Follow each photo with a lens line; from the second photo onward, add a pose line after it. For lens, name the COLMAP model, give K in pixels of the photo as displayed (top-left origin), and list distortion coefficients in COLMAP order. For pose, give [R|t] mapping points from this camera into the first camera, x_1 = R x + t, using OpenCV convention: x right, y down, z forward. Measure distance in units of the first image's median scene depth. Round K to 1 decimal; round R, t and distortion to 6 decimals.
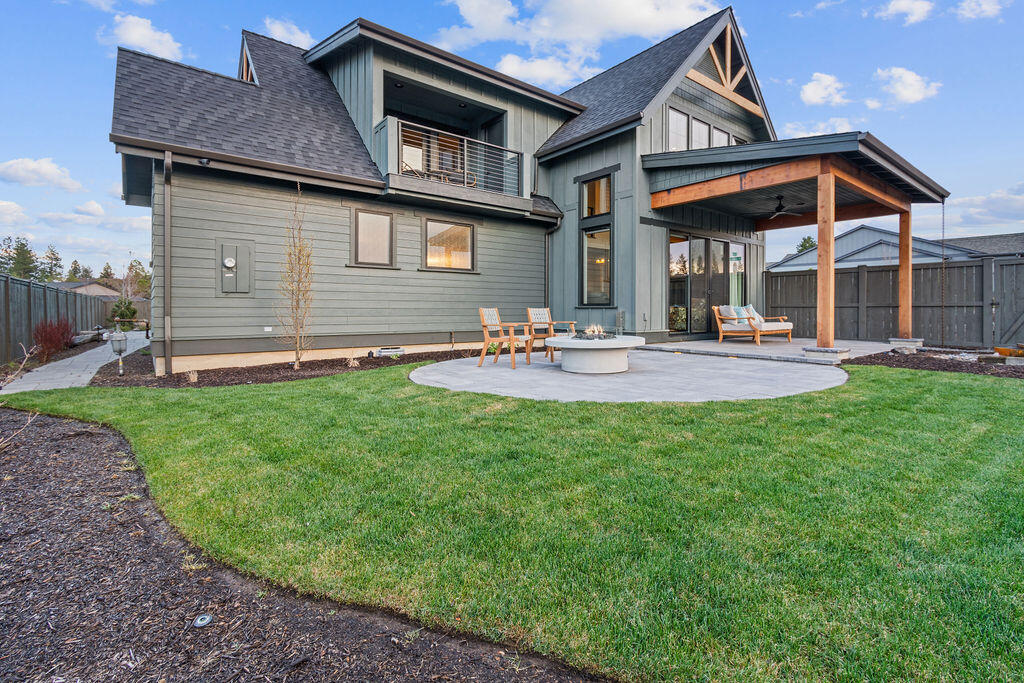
lens RADIAL K [[467.8, 0, 512.0], [0, 467.8, 311.7], [0, 0, 1]] dist [-0.000636, -0.000209]
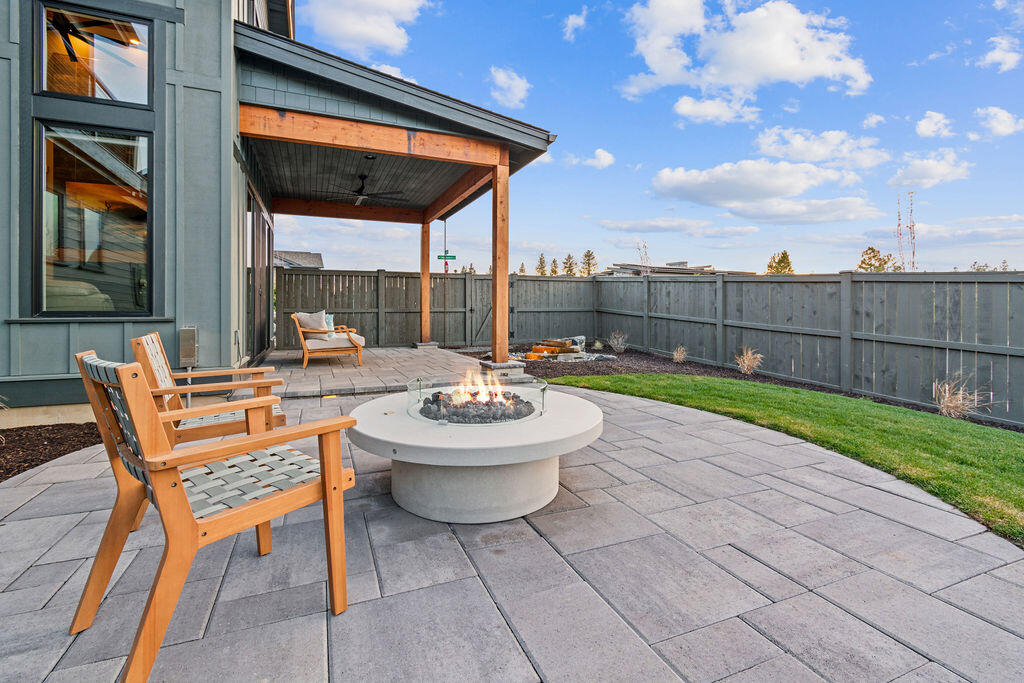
lens RADIAL K [[467.8, 0, 512.0], [0, 467.8, 311.7], [0, 0, 1]] dist [-0.000636, -0.000209]
pose [[0.267016, -0.005145, 0.963678, -0.132331], [0.001245, 0.999987, 0.004994, -0.019777], [-0.963691, -0.000134, 0.267019, 0.570511]]
